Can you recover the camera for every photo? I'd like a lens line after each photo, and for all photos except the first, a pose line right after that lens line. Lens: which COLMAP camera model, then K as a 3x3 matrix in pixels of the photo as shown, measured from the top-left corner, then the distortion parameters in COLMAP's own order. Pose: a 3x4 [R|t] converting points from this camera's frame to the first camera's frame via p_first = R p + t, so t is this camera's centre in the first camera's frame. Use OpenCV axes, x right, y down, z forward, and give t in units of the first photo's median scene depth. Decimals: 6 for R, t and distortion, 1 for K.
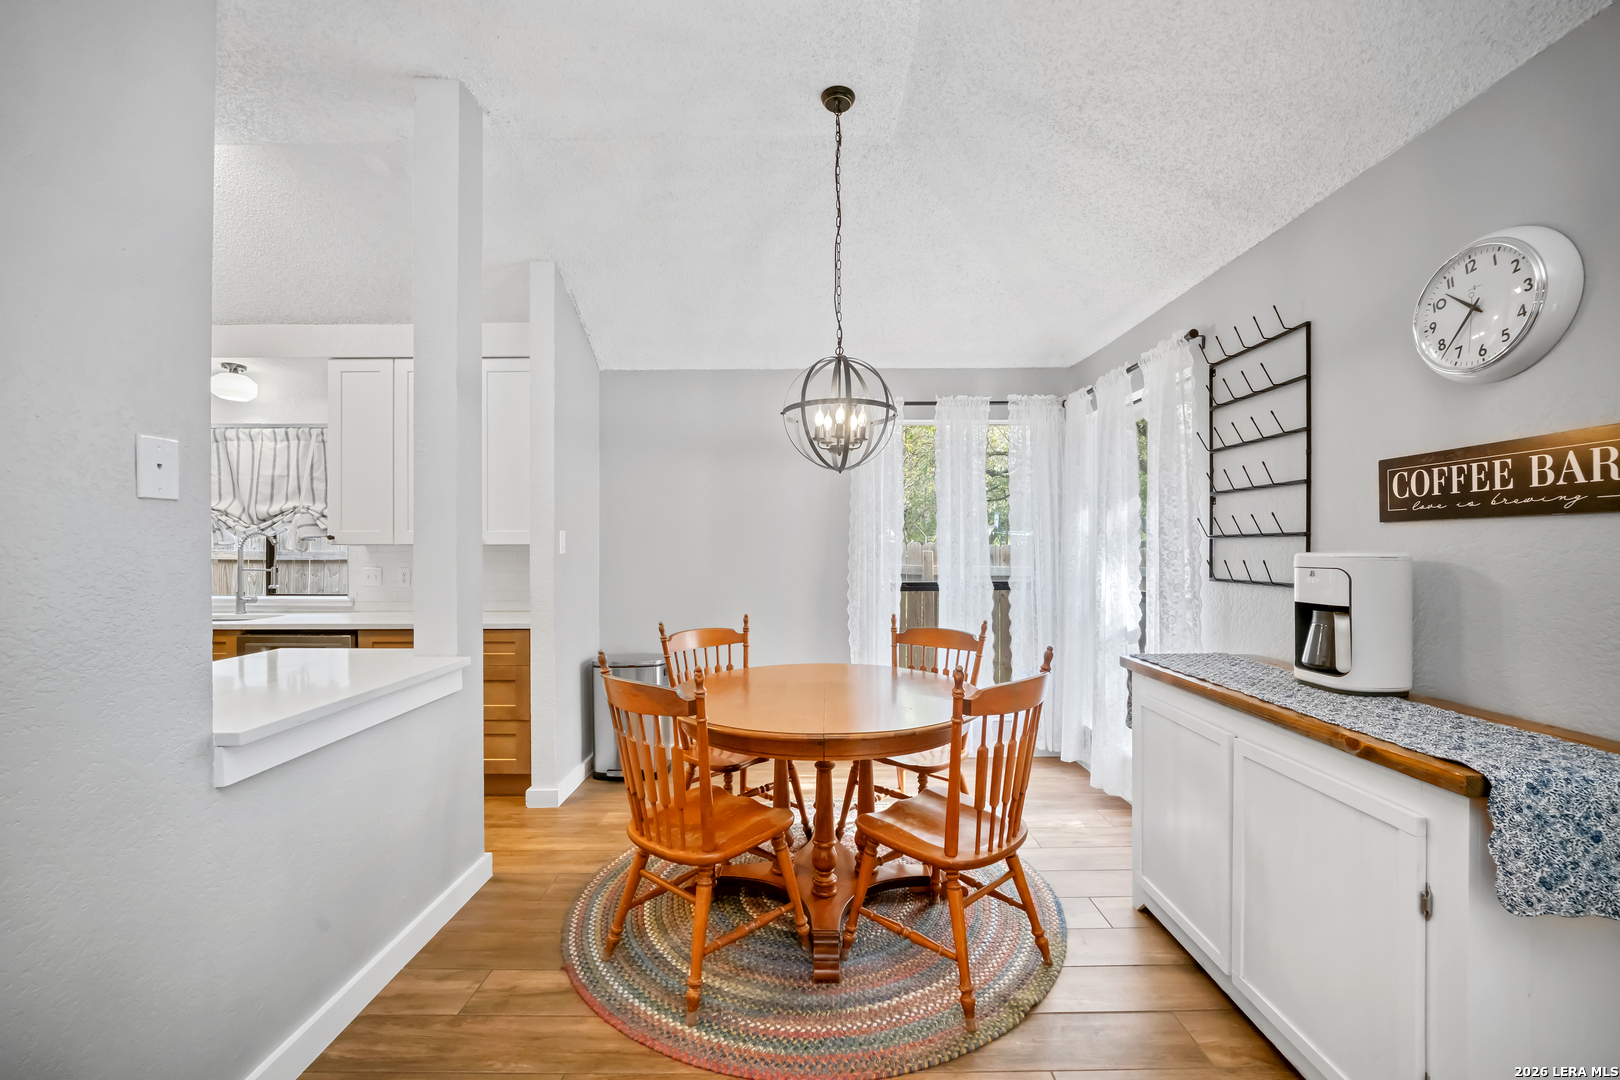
lens RADIAL K [[651.3, 0, 809.1], [0, 651.3, 540.9], [0, 0, 1]] dist [-0.022068, 0.003017]
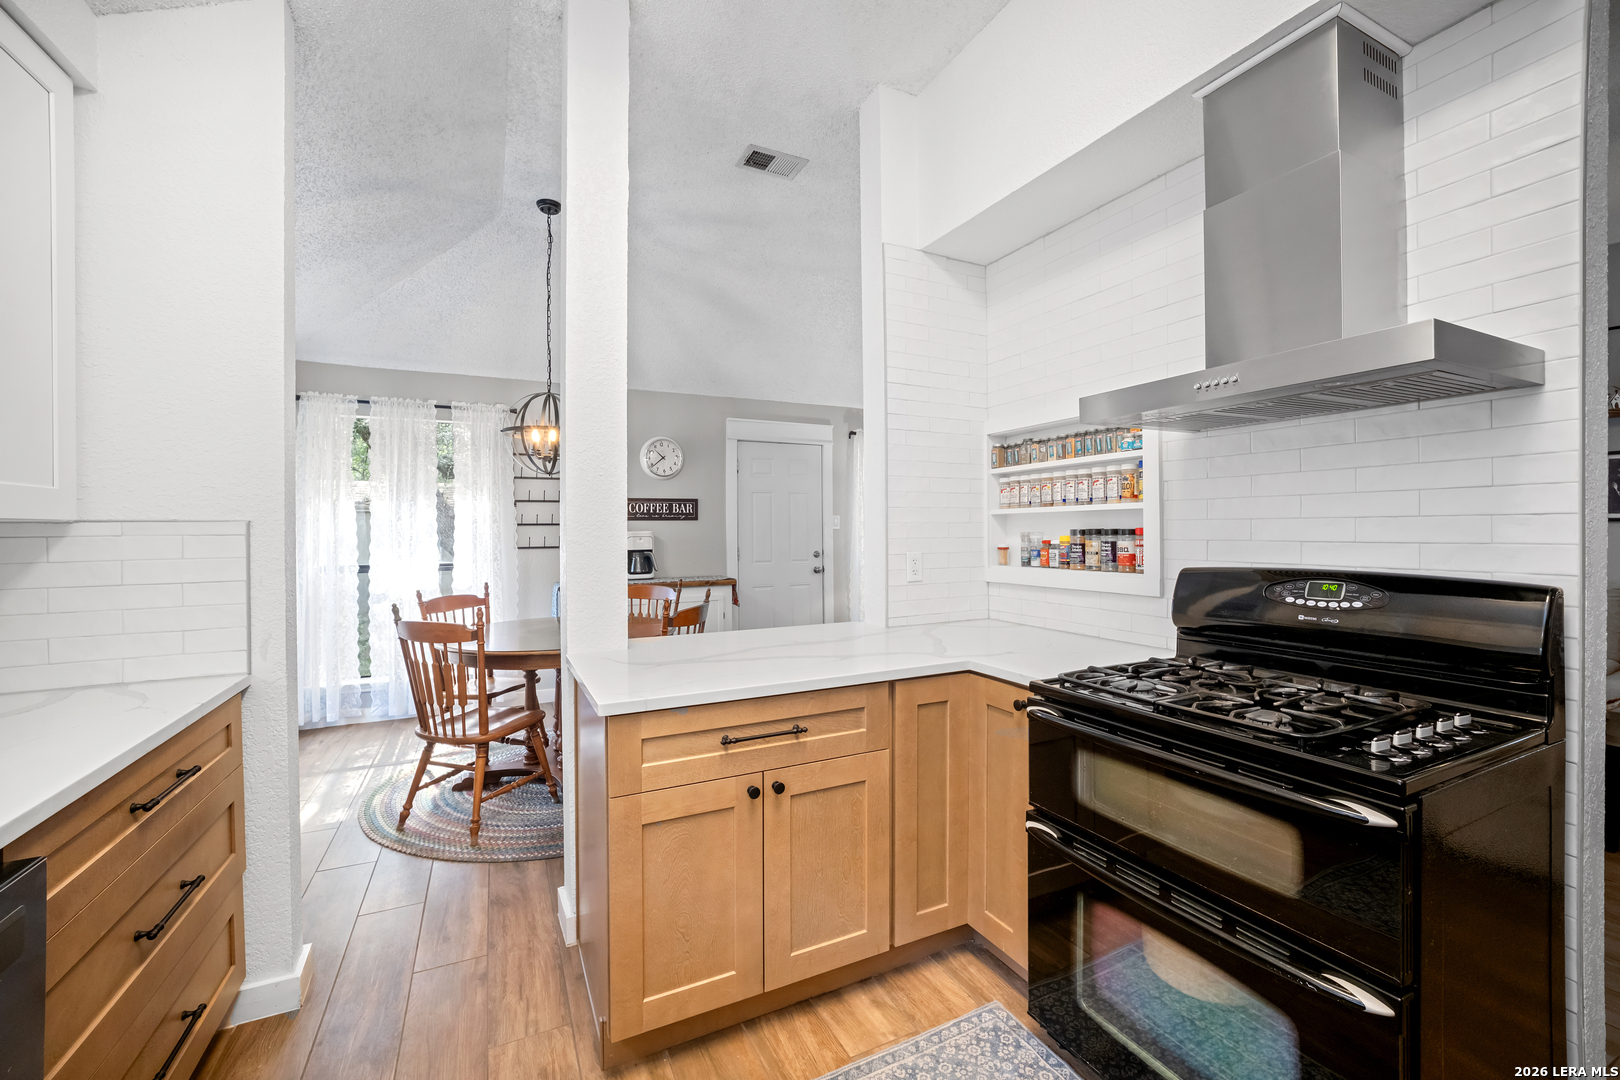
lens RADIAL K [[651.3, 0, 806.7], [0, 651.3, 531.6], [0, 0, 1]] dist [-0.022068, 0.003017]
pose [[-0.437068, 0.003302, 0.899422, -1.985776], [0.001275, 0.999995, -0.003052, 0.028400], [-0.899427, -0.000187, -0.437070, 1.525020]]
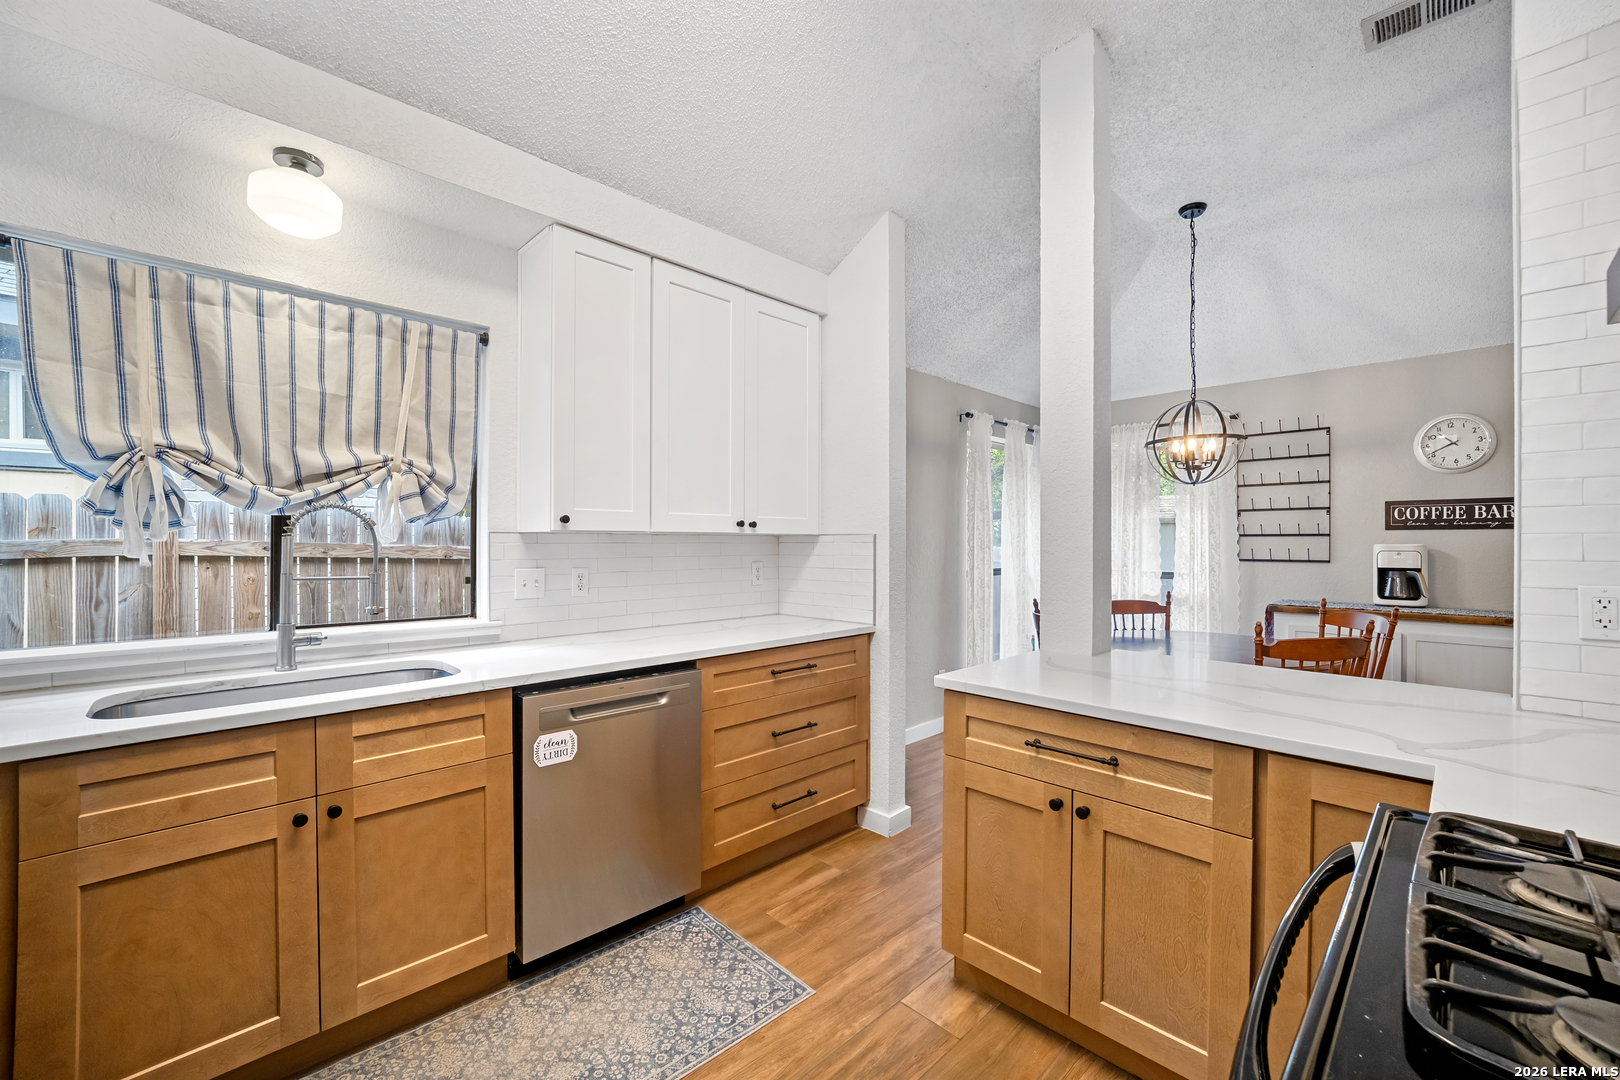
lens RADIAL K [[651.3, 0, 814.6], [0, 651.3, 539.3], [0, 0, 1]] dist [-0.022068, 0.003017]
pose [[0.717984, 0.007207, 0.696023, -2.012169], [-0.010925, 0.999940, 0.000915, 0.021784], [-0.695974, -0.008261, 0.718019, 0.792705]]
